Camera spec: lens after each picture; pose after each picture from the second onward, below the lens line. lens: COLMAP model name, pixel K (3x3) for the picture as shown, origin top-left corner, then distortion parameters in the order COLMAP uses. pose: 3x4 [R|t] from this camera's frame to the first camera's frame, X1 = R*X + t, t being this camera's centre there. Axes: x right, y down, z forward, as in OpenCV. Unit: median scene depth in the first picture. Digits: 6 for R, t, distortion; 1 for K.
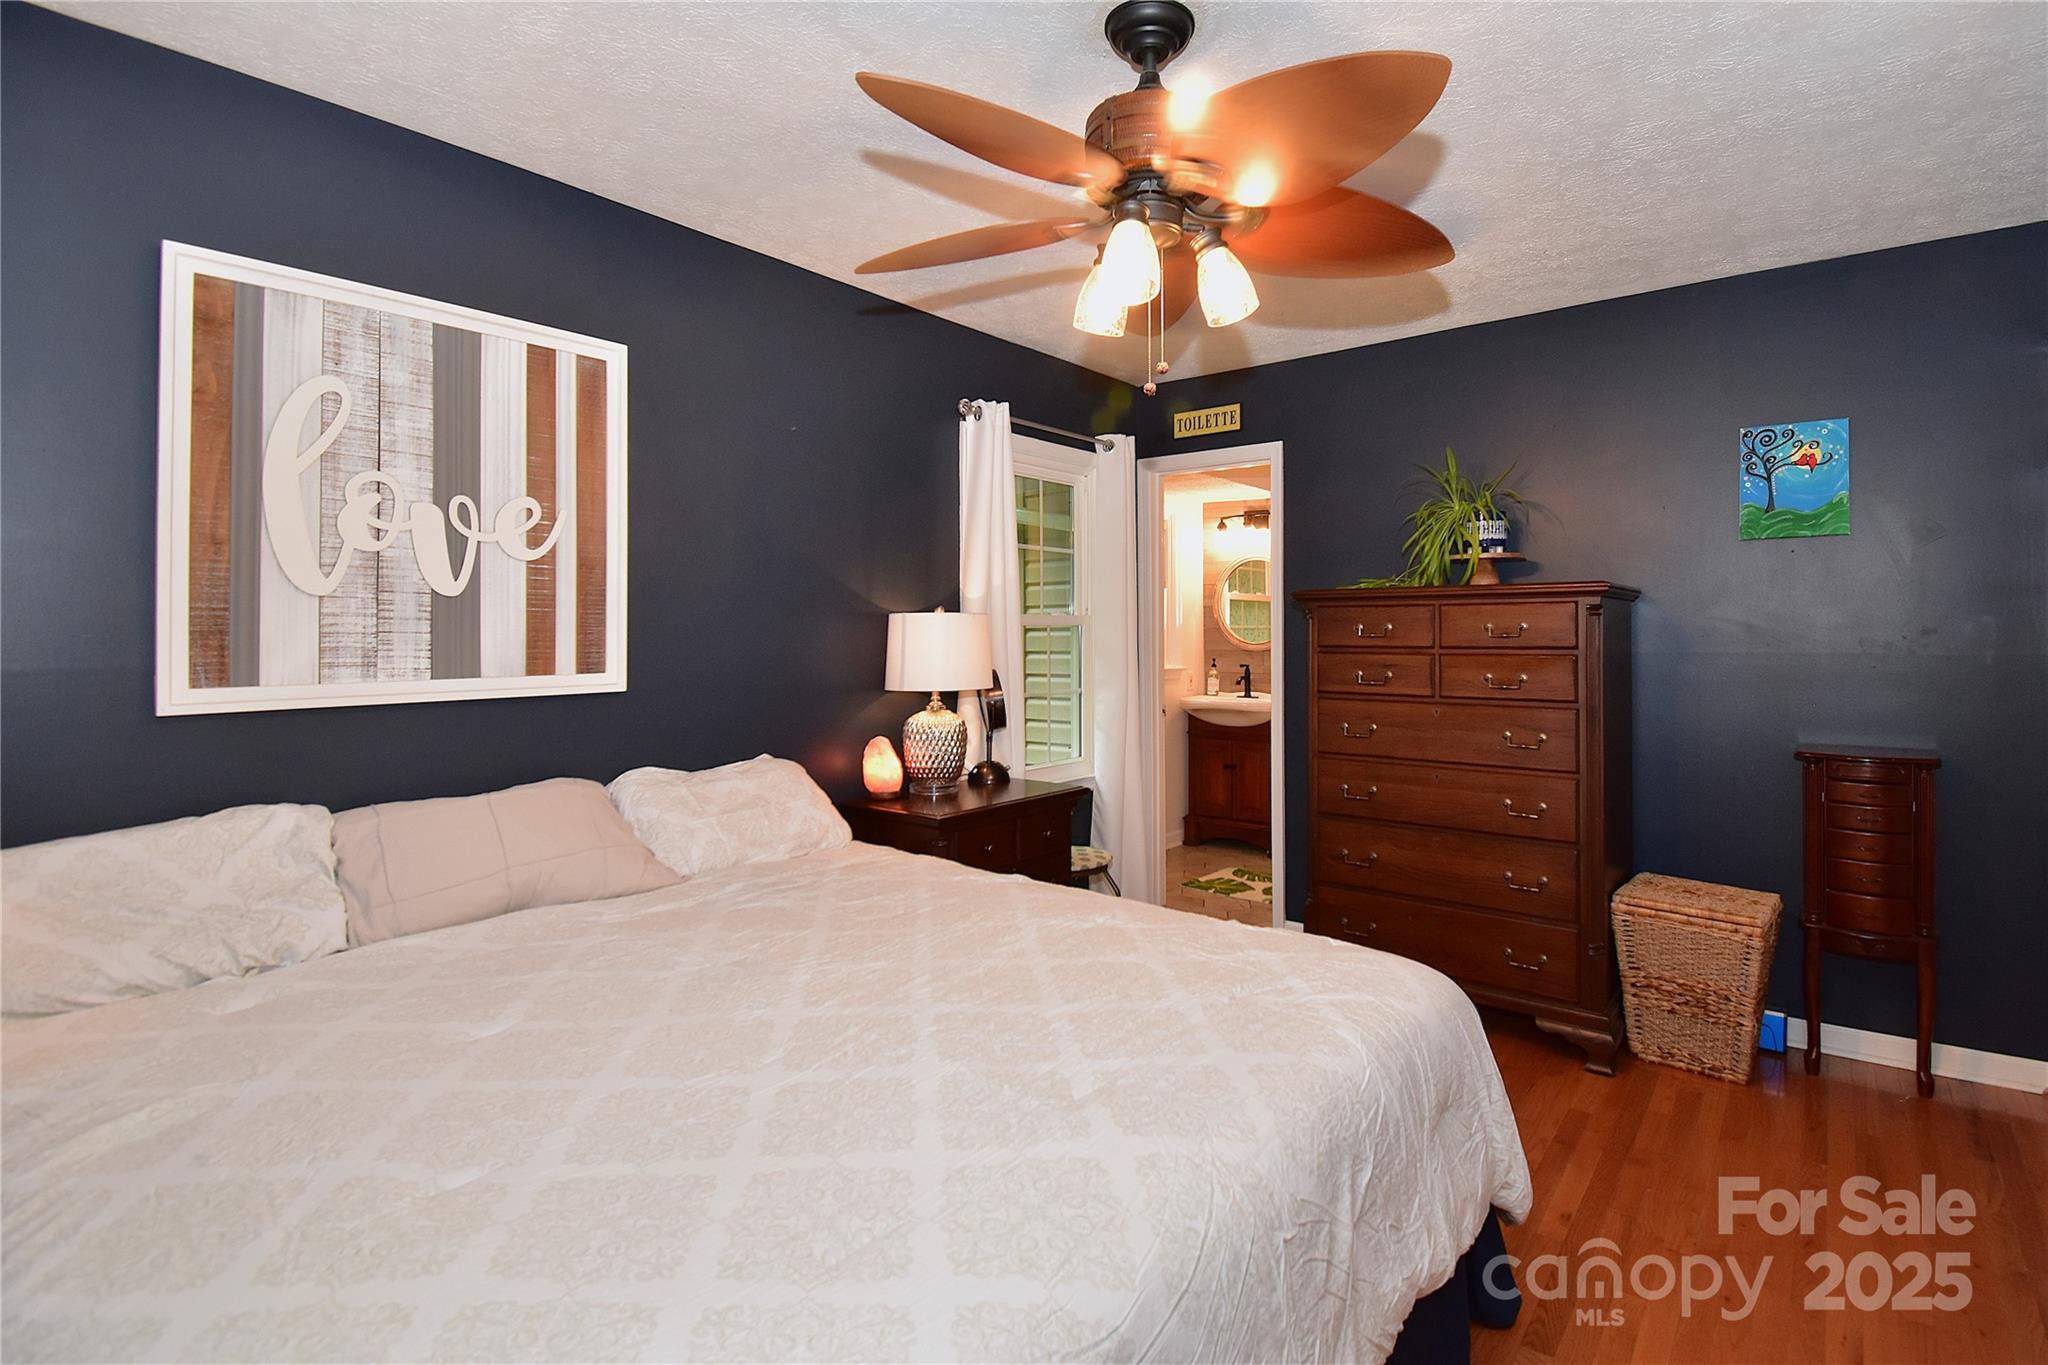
lens RADIAL K [[977.1, 0, 1007.9], [0, 977.1, 620.6], [0, 0, 1]] dist [-0.003708, -0.001482]
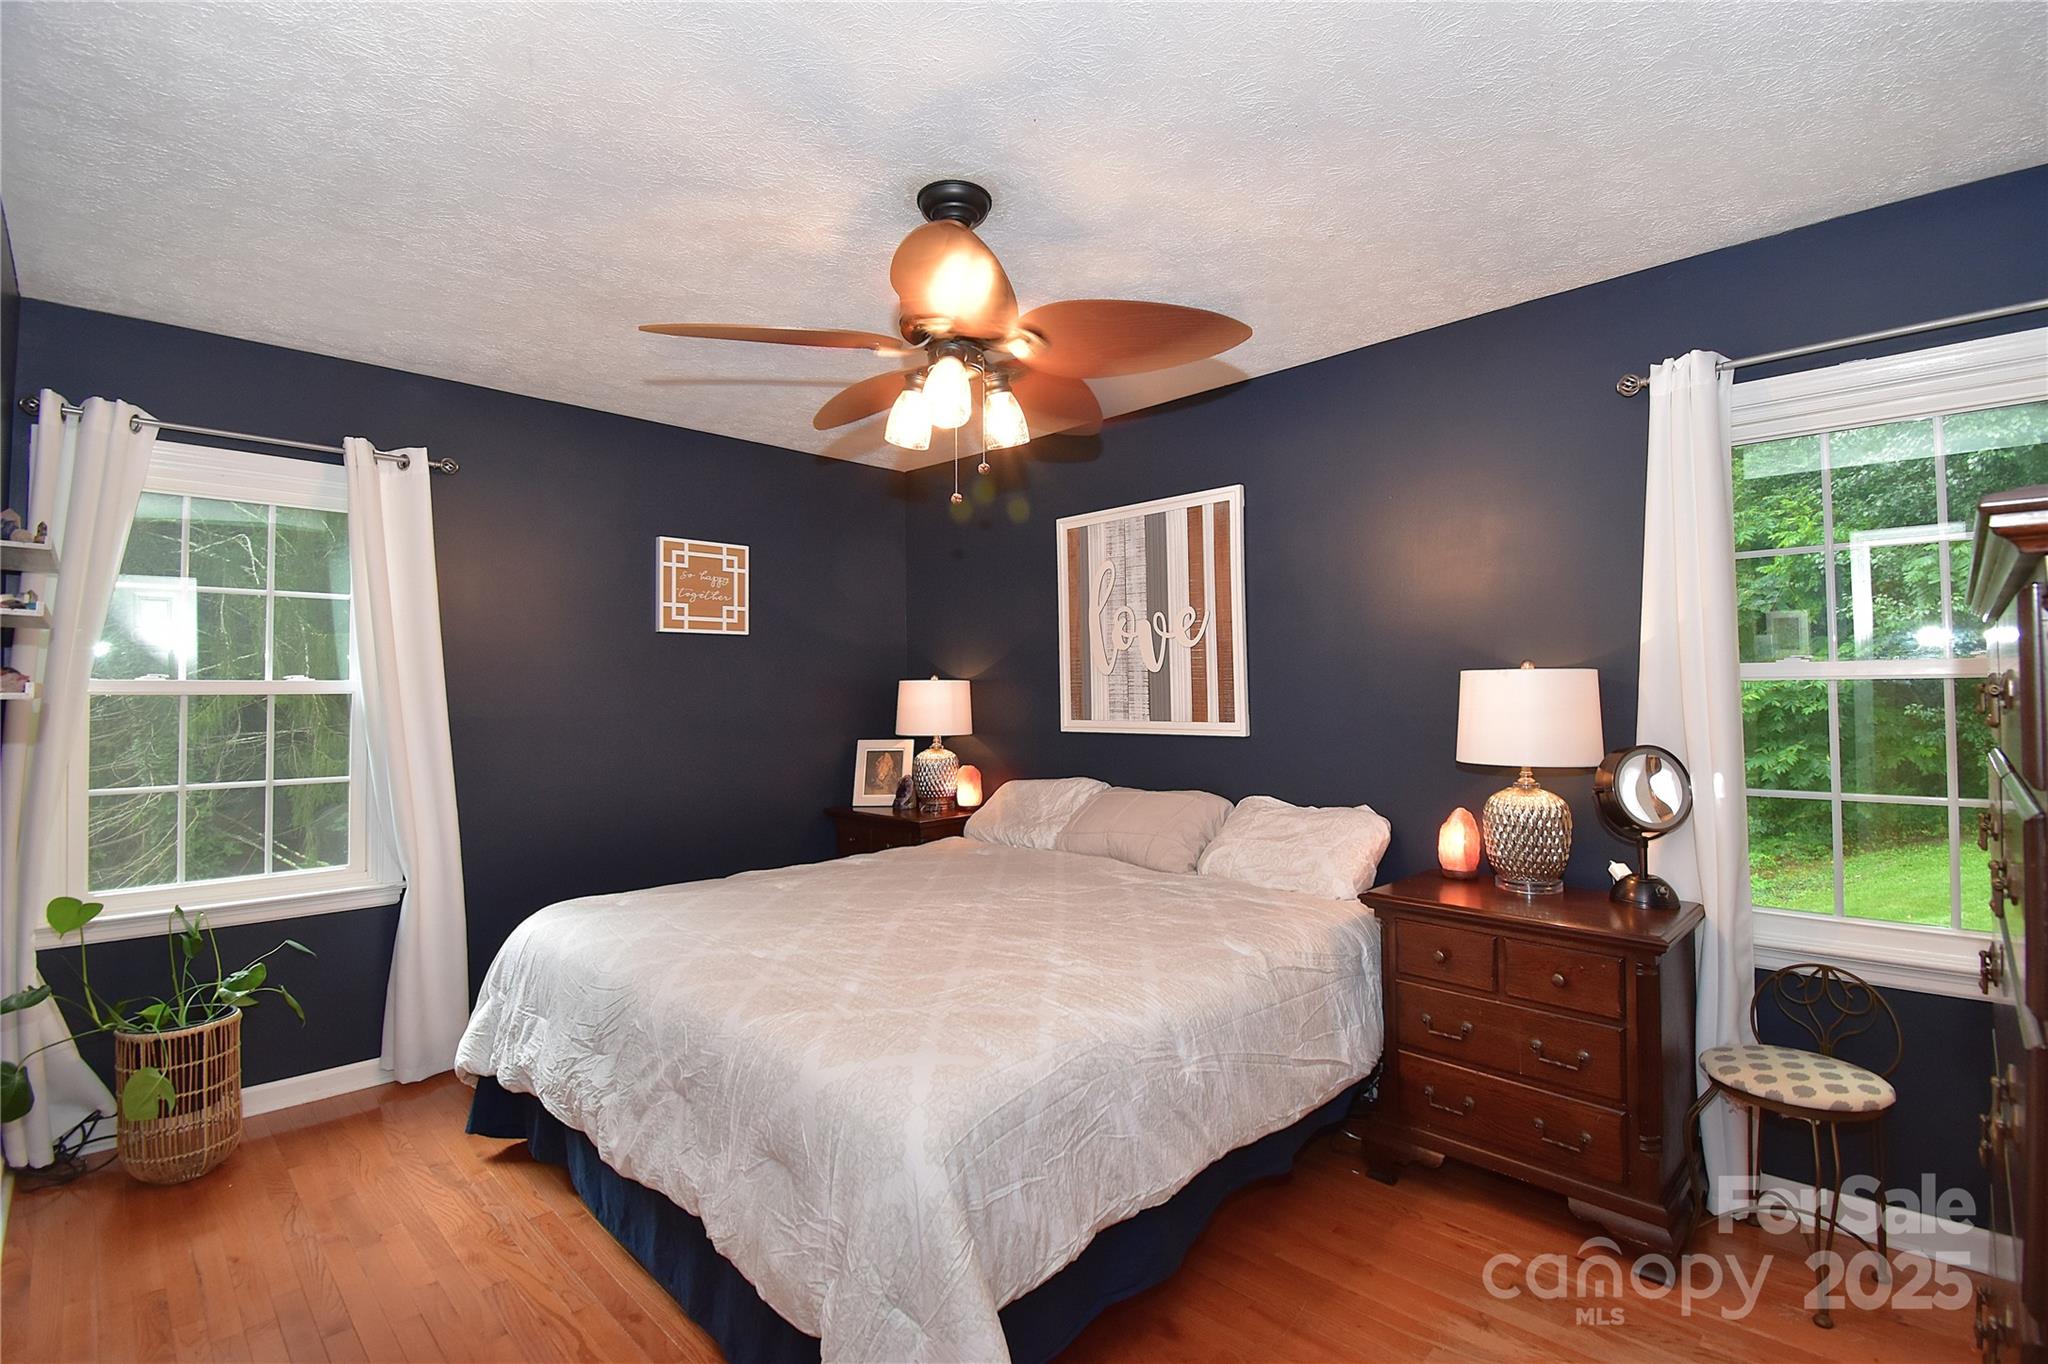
lens RADIAL K [[923.7, 0, 1022.0], [0, 923.7, 671.4], [0, 0, 1]] dist [0.000556, -0.015218]
pose [[-0.094631, -0.014167, -0.995412, 1.041433], [0.023463, 0.999589, -0.016457, -0.006082], [0.995236, -0.024912, -0.094259, 0.915604]]
